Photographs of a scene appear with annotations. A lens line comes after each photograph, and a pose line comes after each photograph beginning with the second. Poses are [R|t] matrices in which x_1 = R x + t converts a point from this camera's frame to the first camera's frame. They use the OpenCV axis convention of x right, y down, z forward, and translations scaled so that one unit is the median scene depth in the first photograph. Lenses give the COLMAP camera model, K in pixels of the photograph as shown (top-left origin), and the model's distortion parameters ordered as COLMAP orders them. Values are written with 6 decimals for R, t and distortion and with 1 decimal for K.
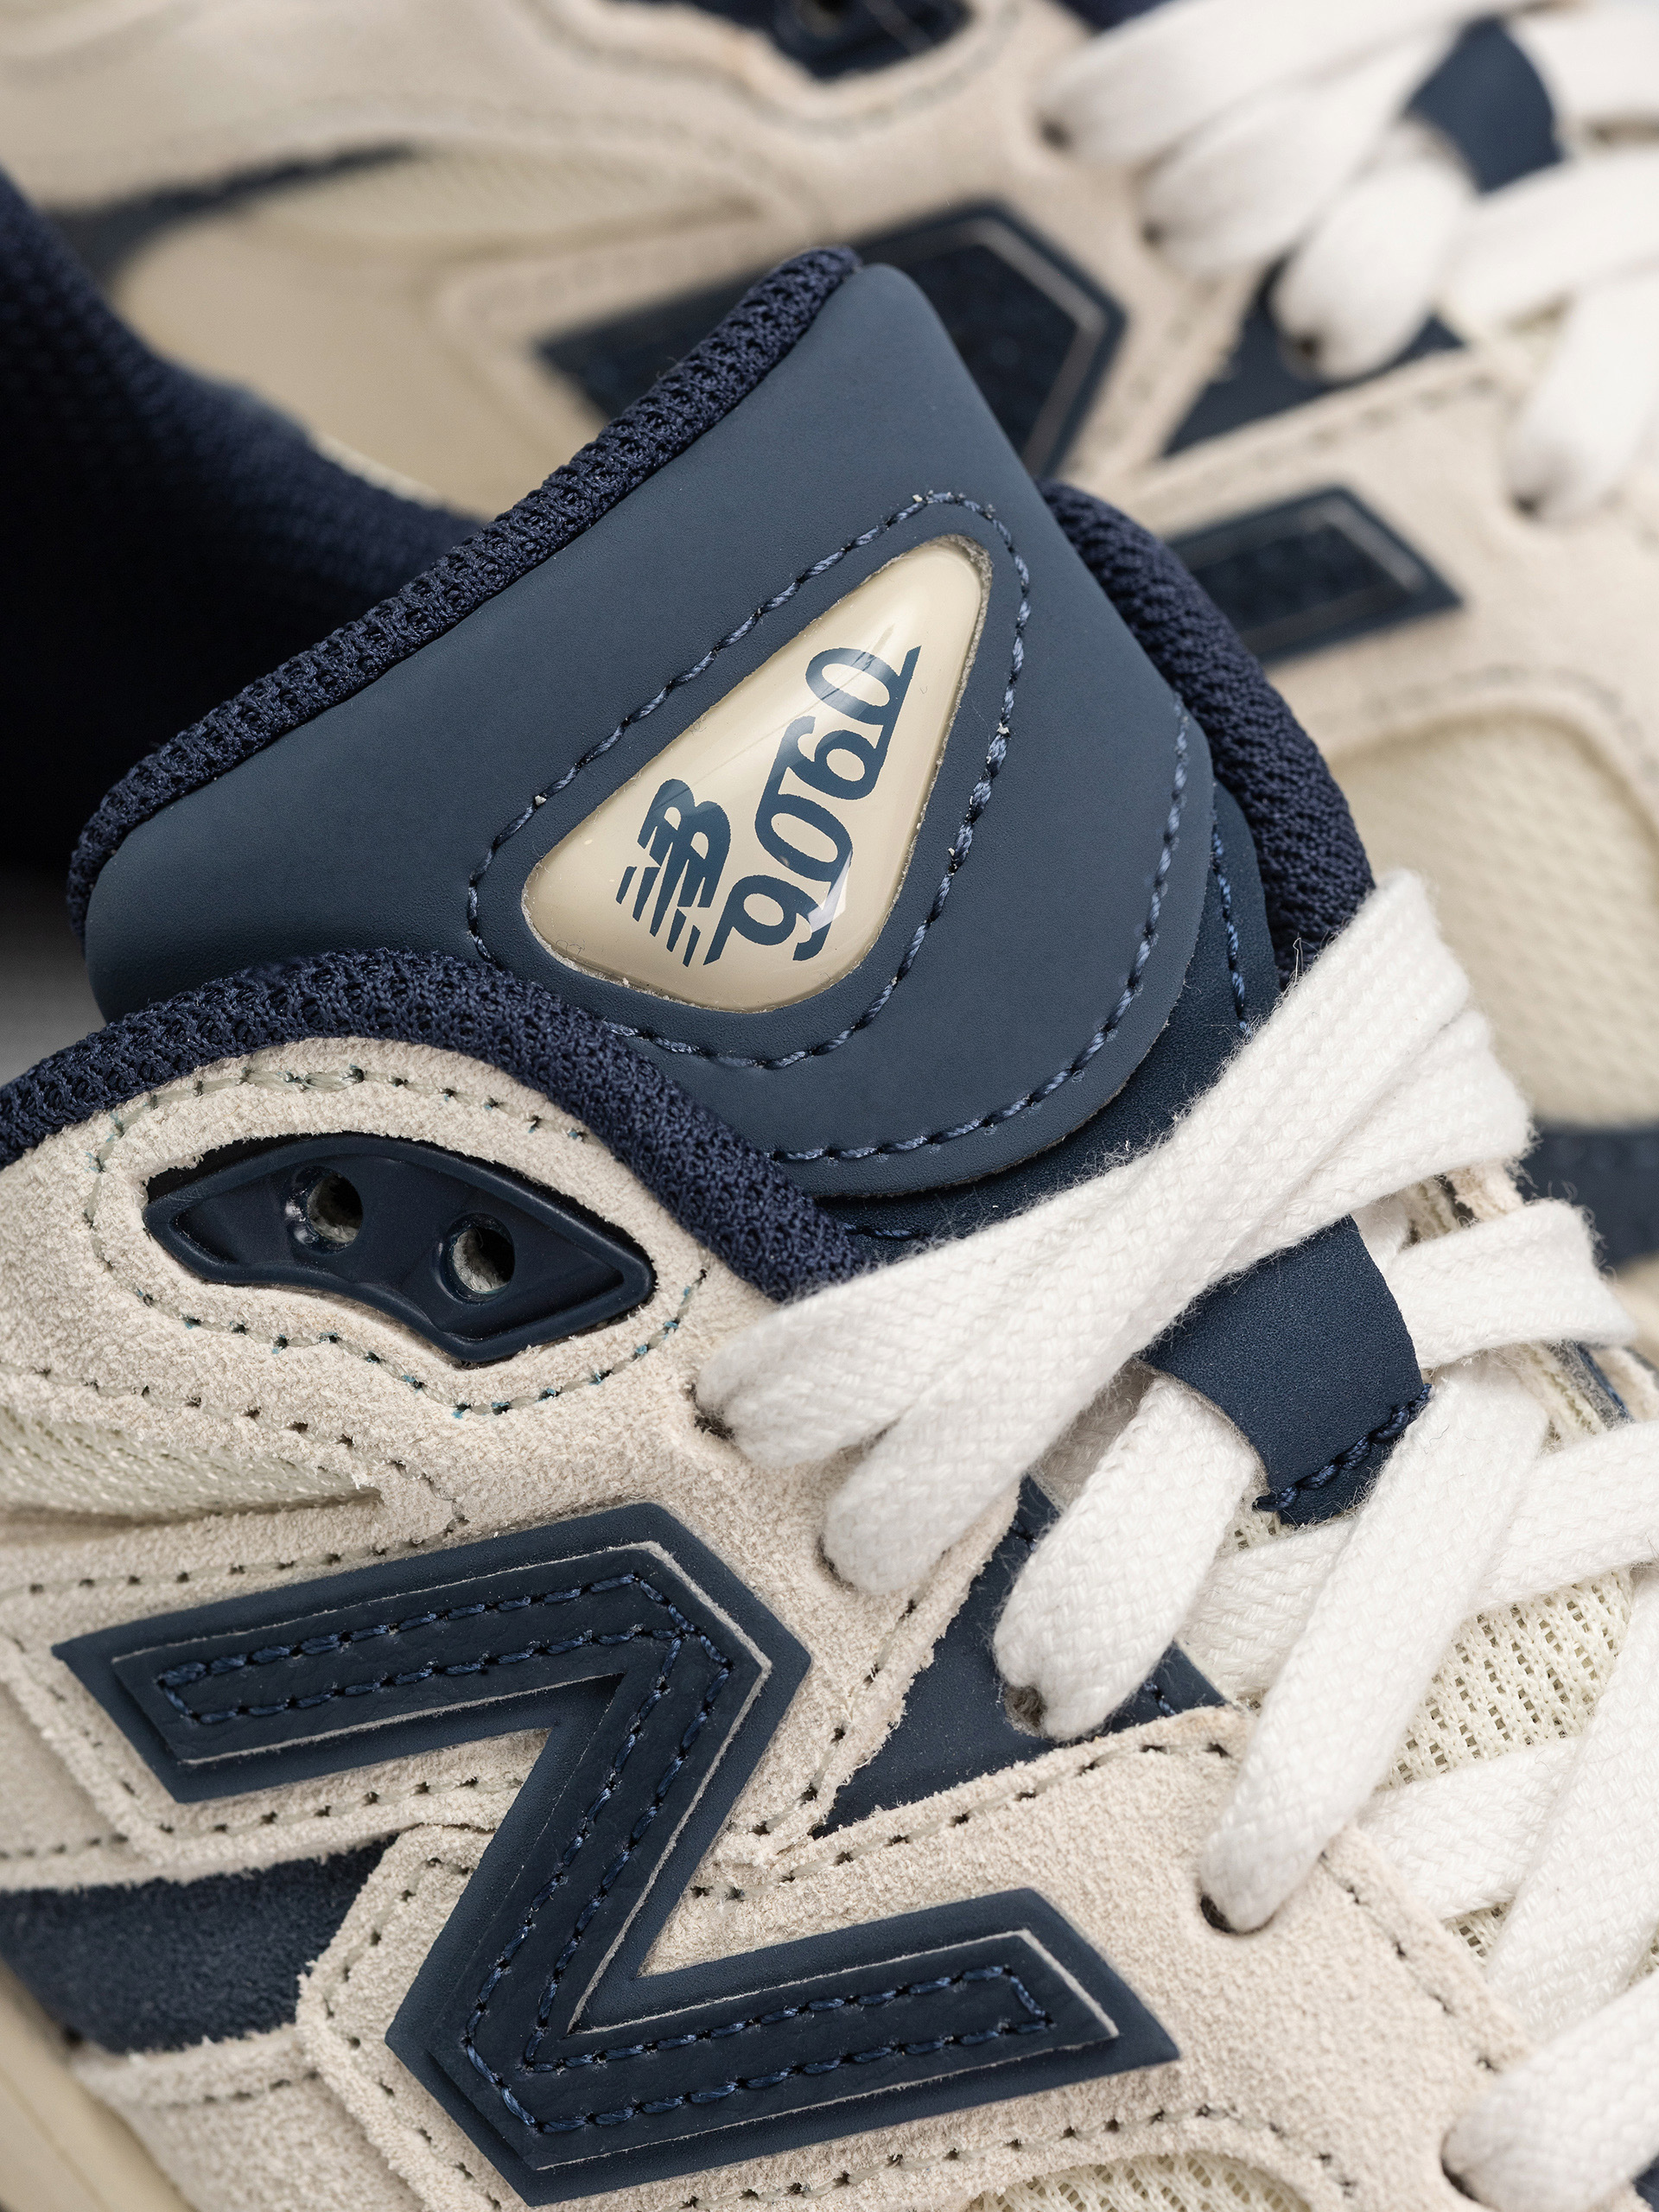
lens RADIAL K [[7320.0, 0, 829.5], [0, 7320.0, 1106.0], [0, 0, 1]] dist [0.033251, -0.338490]
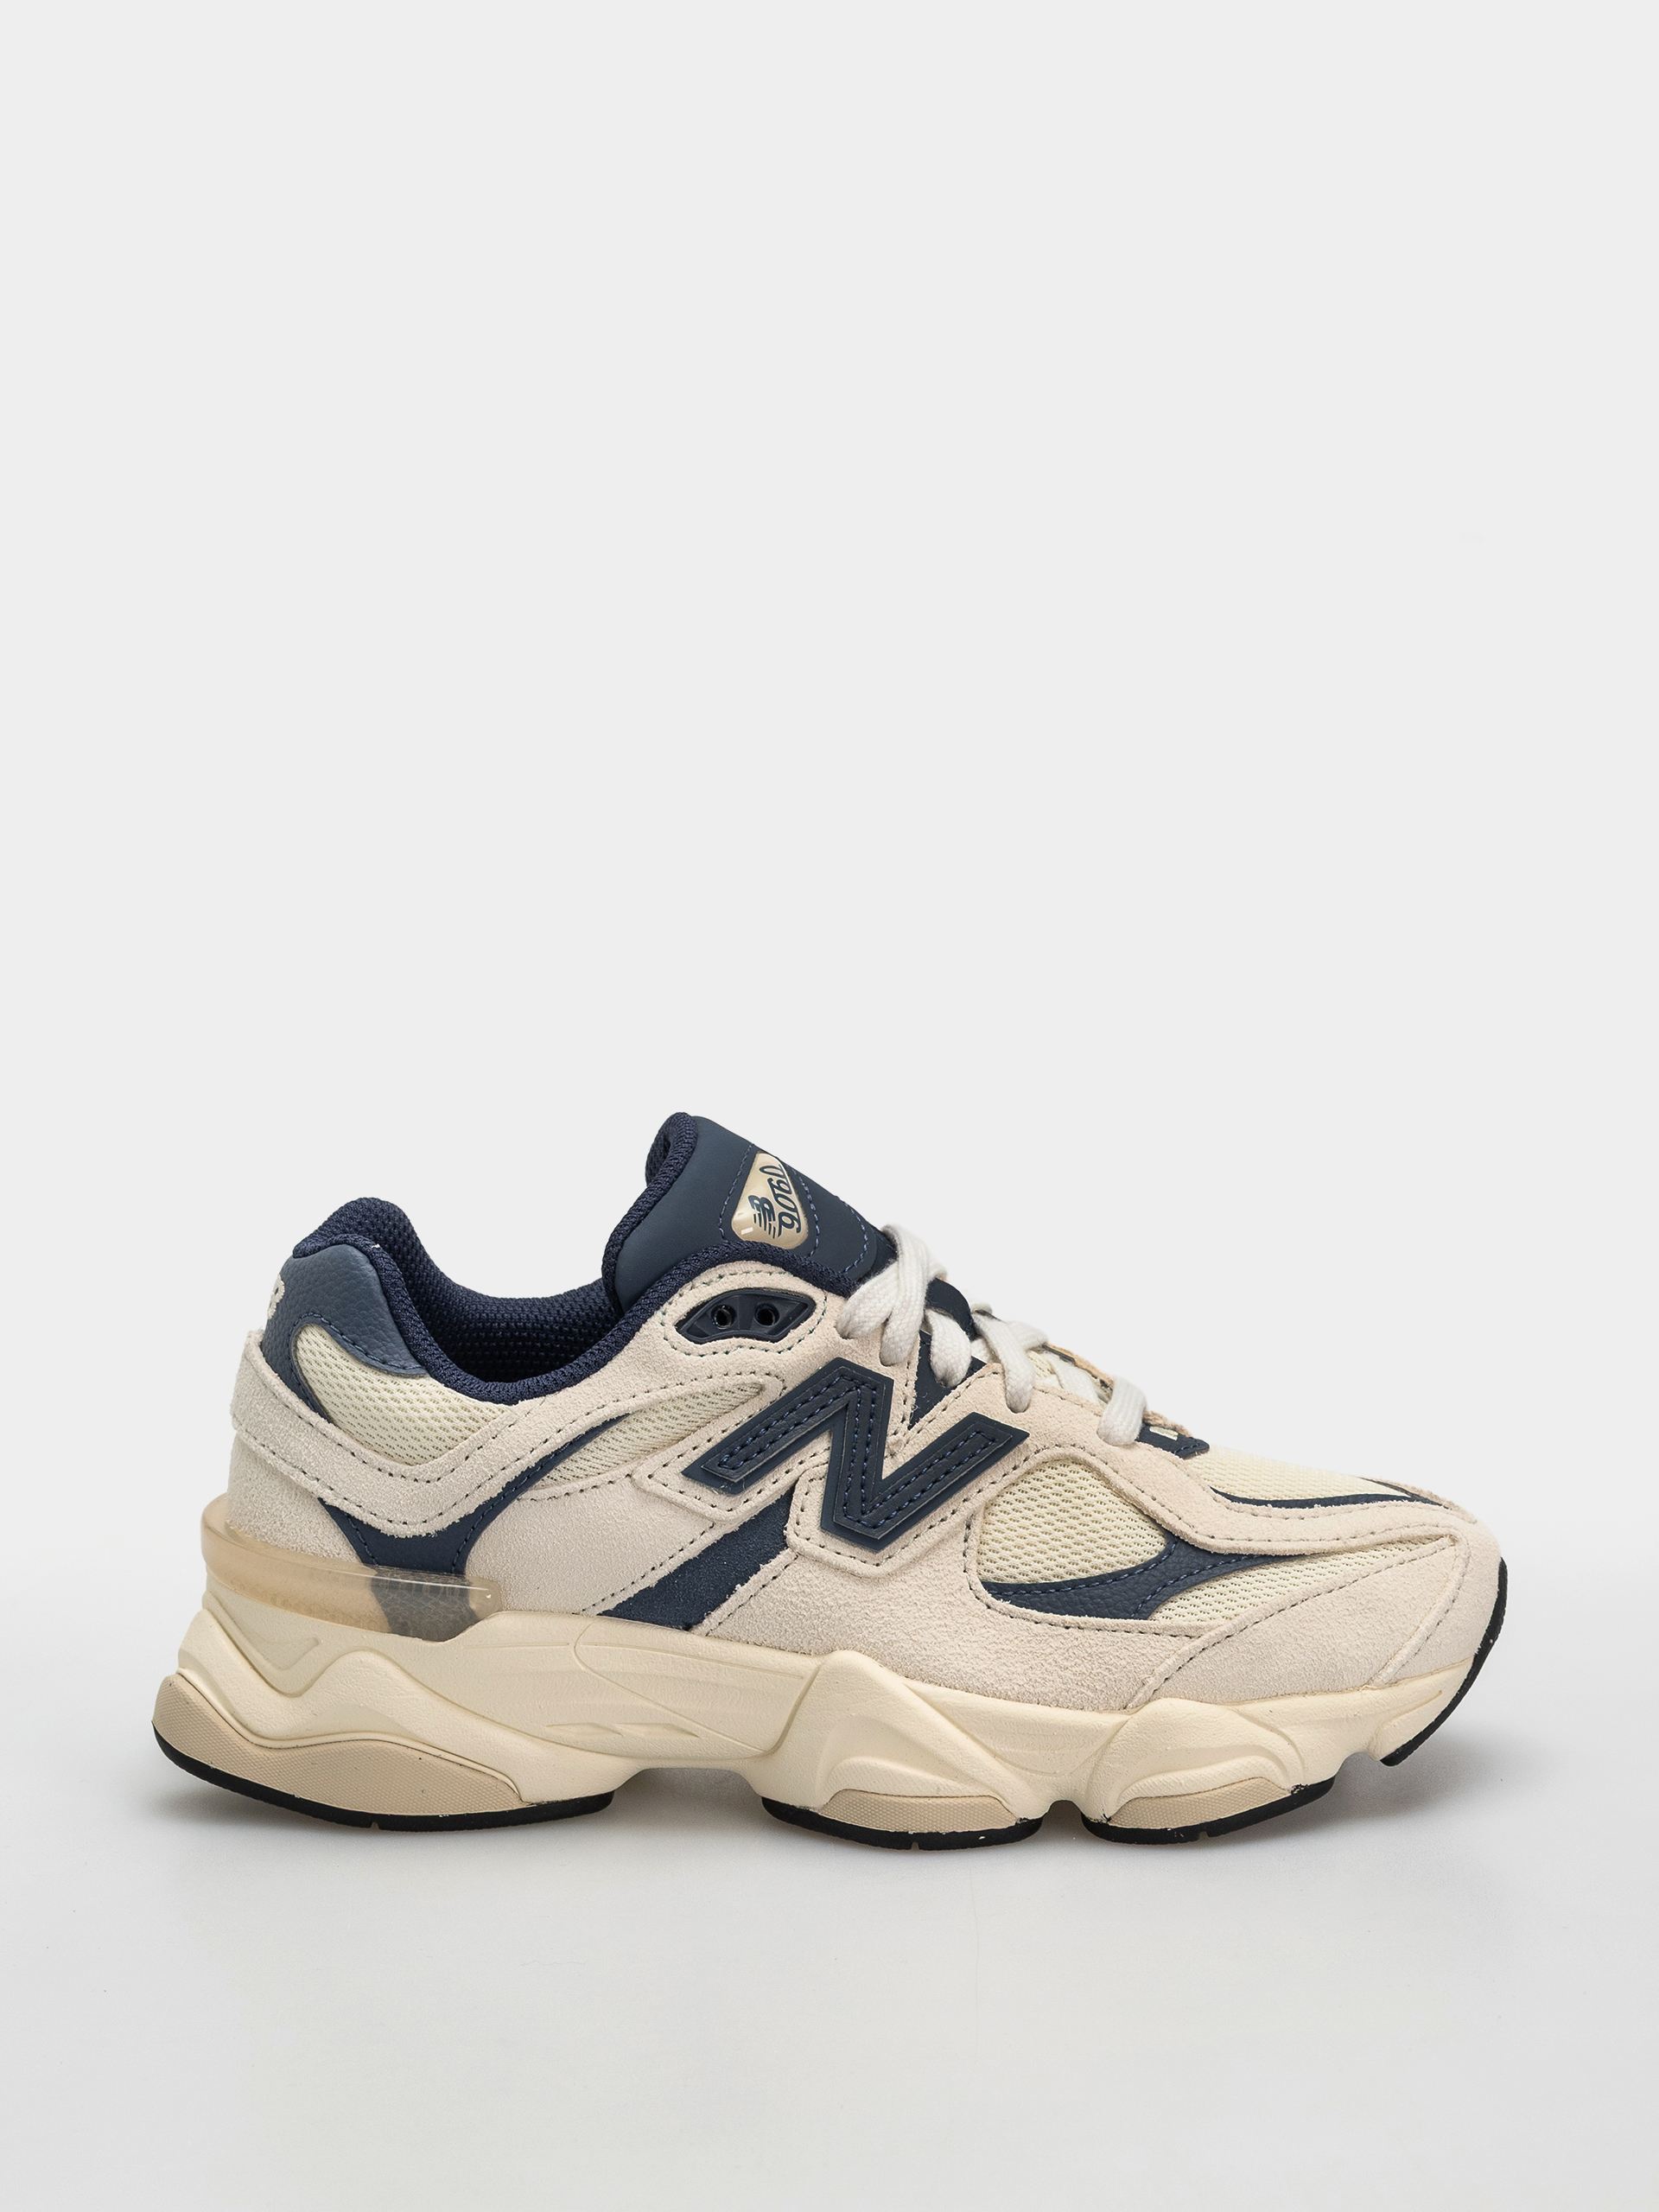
lens RADIAL K [[7320.0, 0, 829.5], [0, 7320.0, 1106.0], [0, 0, 1]] dist [0.033251, -0.338490]
pose [[0.786741, -0.154150, 0.597726, -2.194947], [0.433655, 0.827137, -0.357474, 1.256265], [-0.439297, 0.540447, 0.717590, -1.696596]]
